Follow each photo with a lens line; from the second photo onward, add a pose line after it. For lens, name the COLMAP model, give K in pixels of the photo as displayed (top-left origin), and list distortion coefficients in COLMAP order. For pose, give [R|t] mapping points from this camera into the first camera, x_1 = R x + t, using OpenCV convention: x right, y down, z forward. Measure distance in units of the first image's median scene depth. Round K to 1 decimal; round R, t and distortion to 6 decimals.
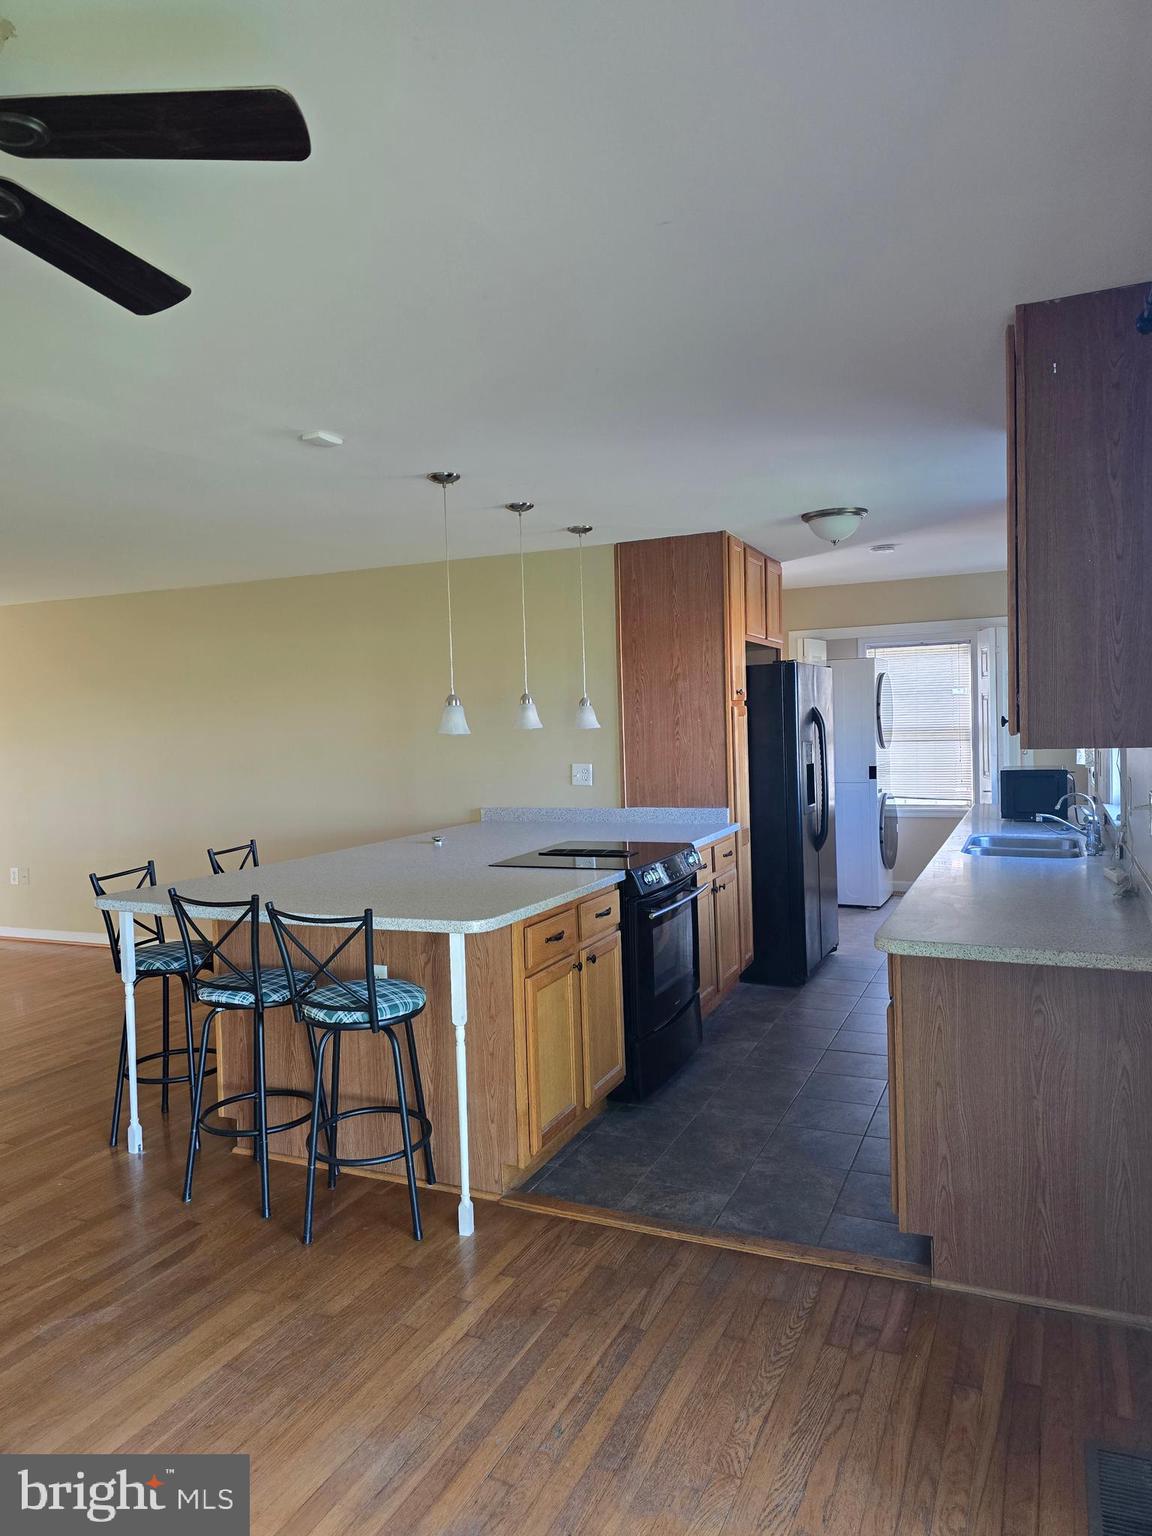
lens RADIAL K [[1032.4, 0, 570.3], [0, 1032.4, 749.5], [0, 0, 1]] dist [0.061937, -0.061755]
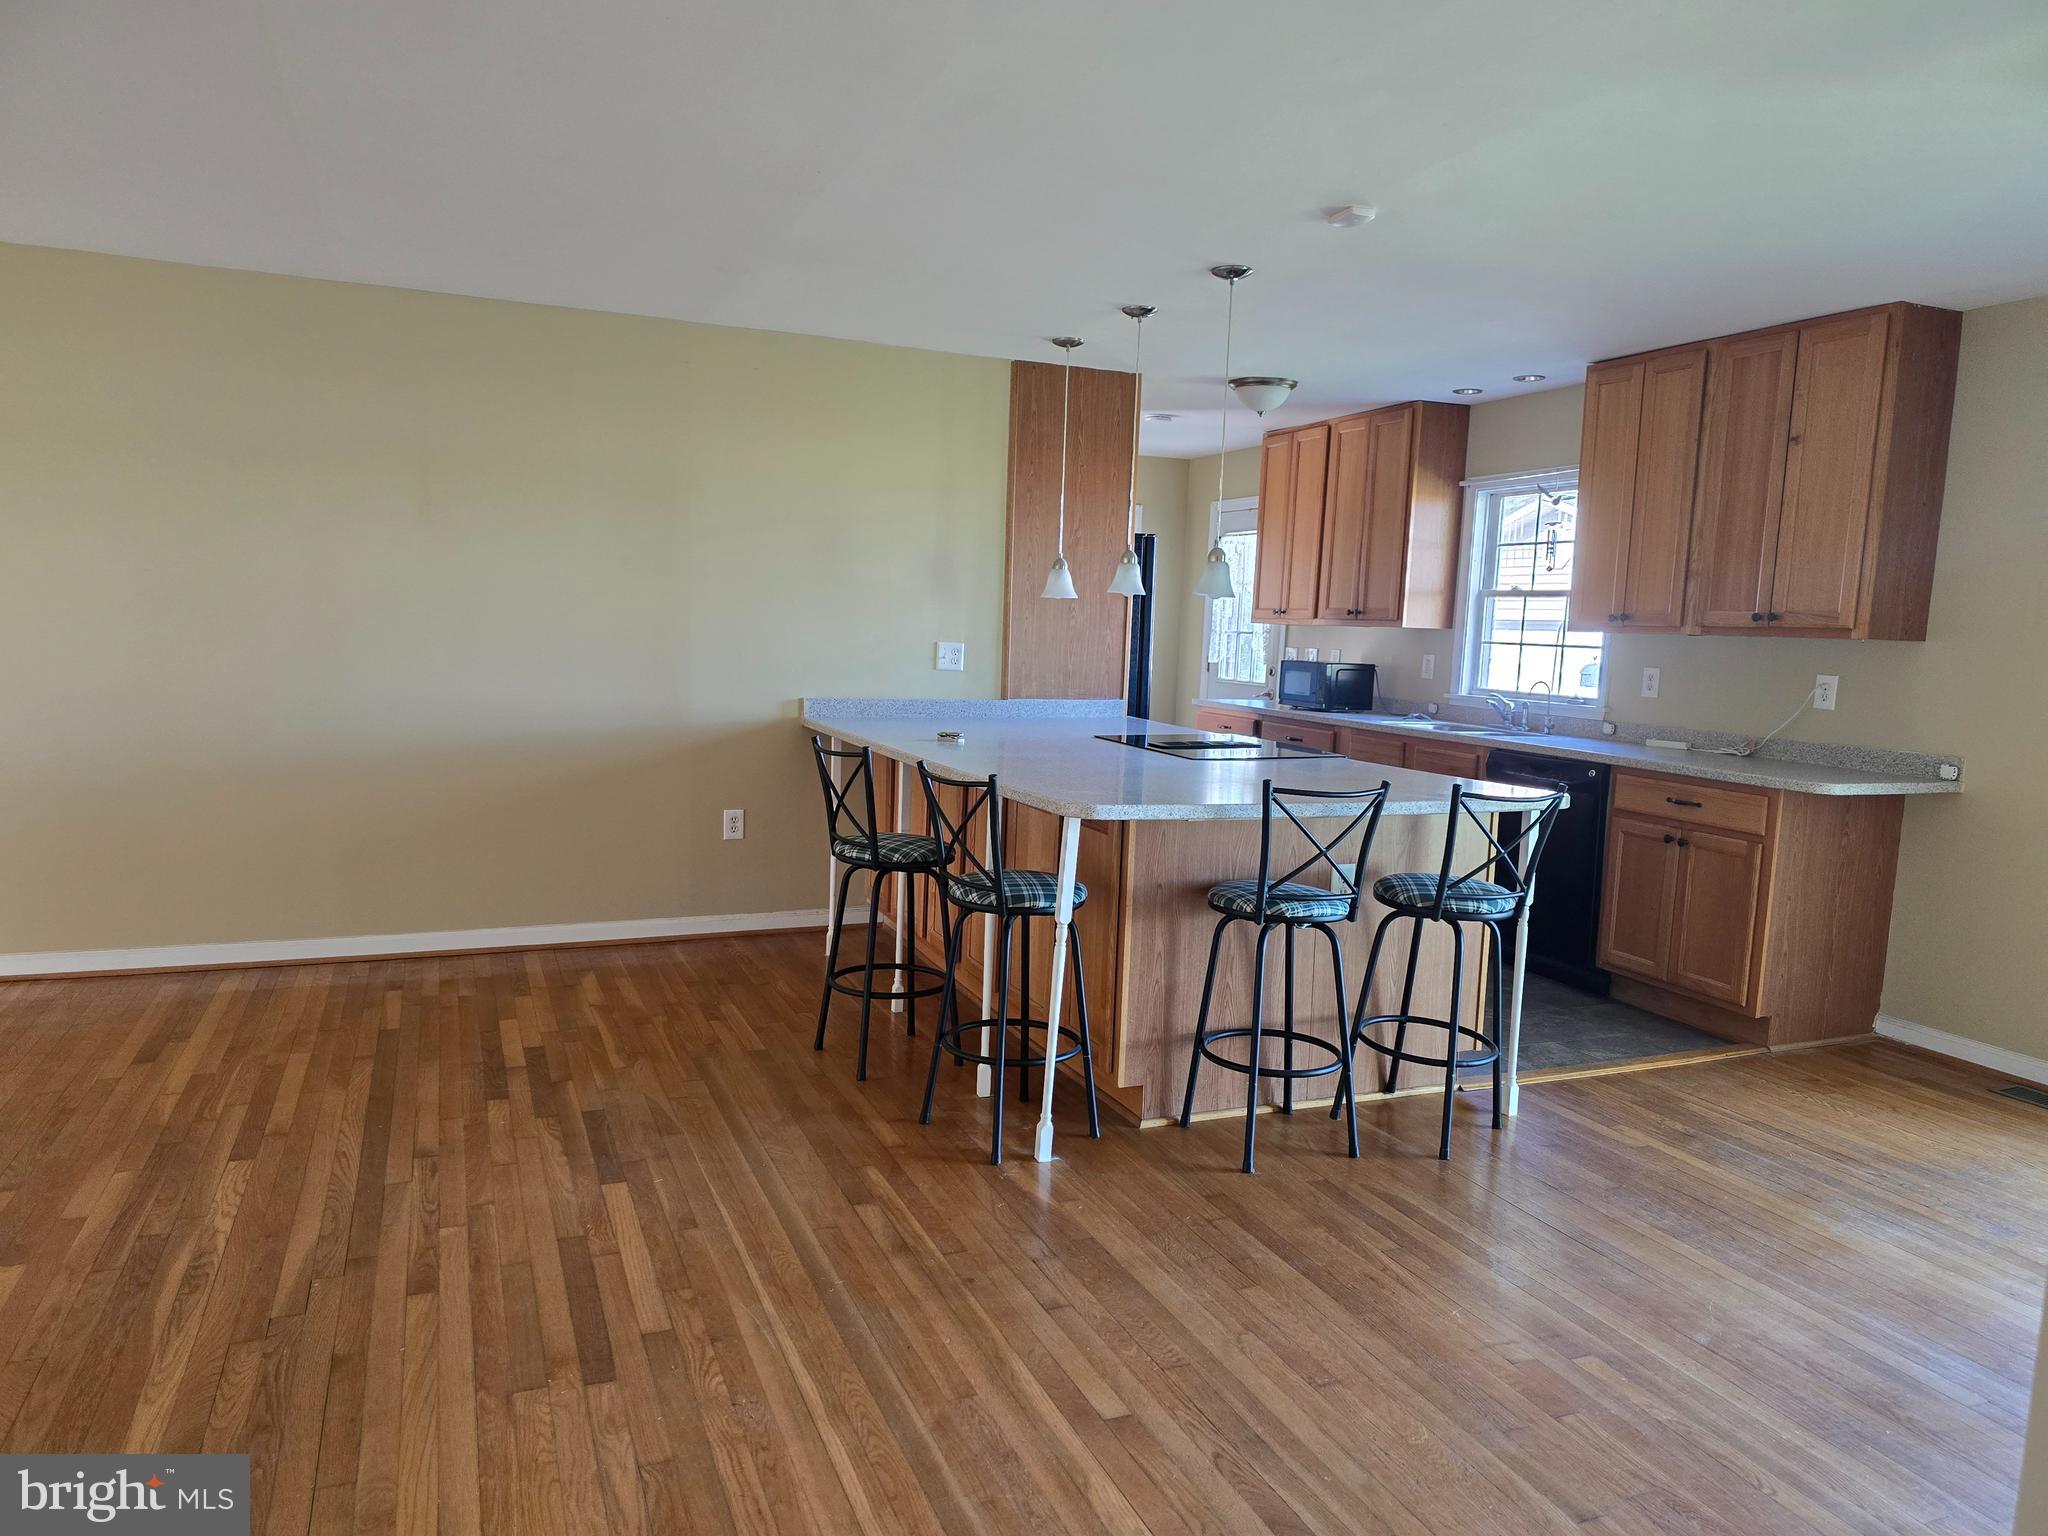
lens RADIAL K [[1376.5, 0, 1038.3], [0, 1376.5, 783.5], [0, 0, 1]] dist [0.061937, -0.061755]
pose [[0.670801, -0.035240, 0.740800, -1.280270], [-0.035236, 0.996228, 0.079298, 0.063308], [-0.740800, -0.079296, 0.667029, 0.458422]]
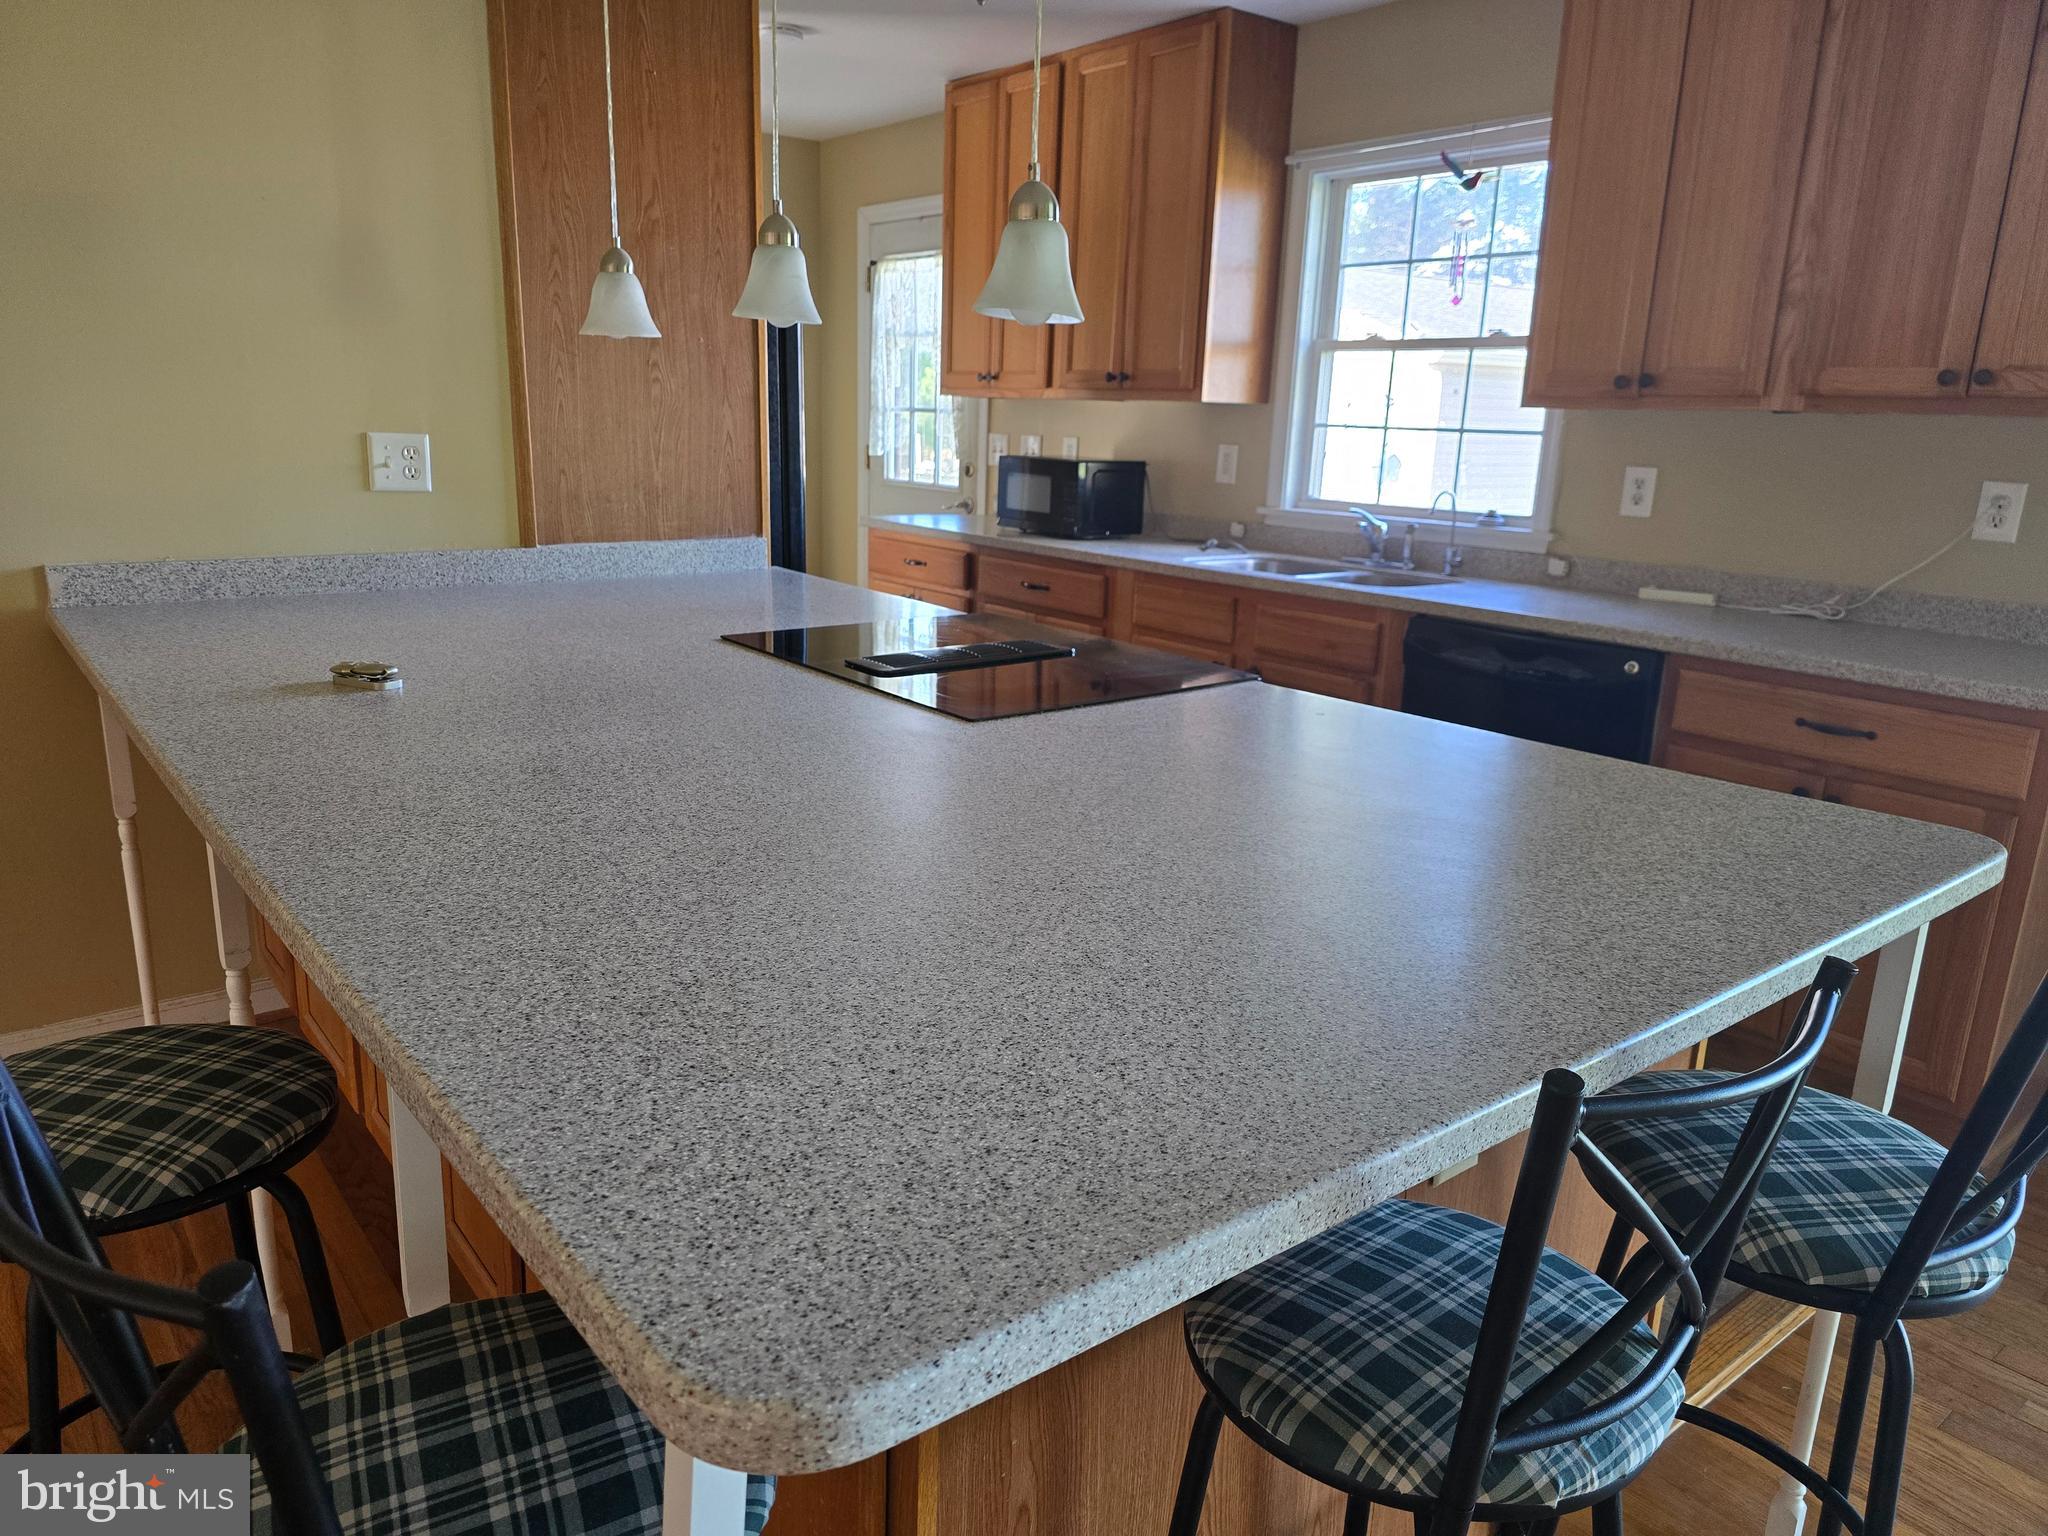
lens RADIAL K [[1376.5, 0, 1022.4], [0, 1376.5, 764.5], [0, 0, 1]] dist [0.061937, -0.061755]
pose [[0.447852, -0.182244, 0.875338, -0.634209], [-0.020882, 0.976608, 0.214012, 0.033462], [-0.893864, -0.114125, 0.433570, 1.011750]]
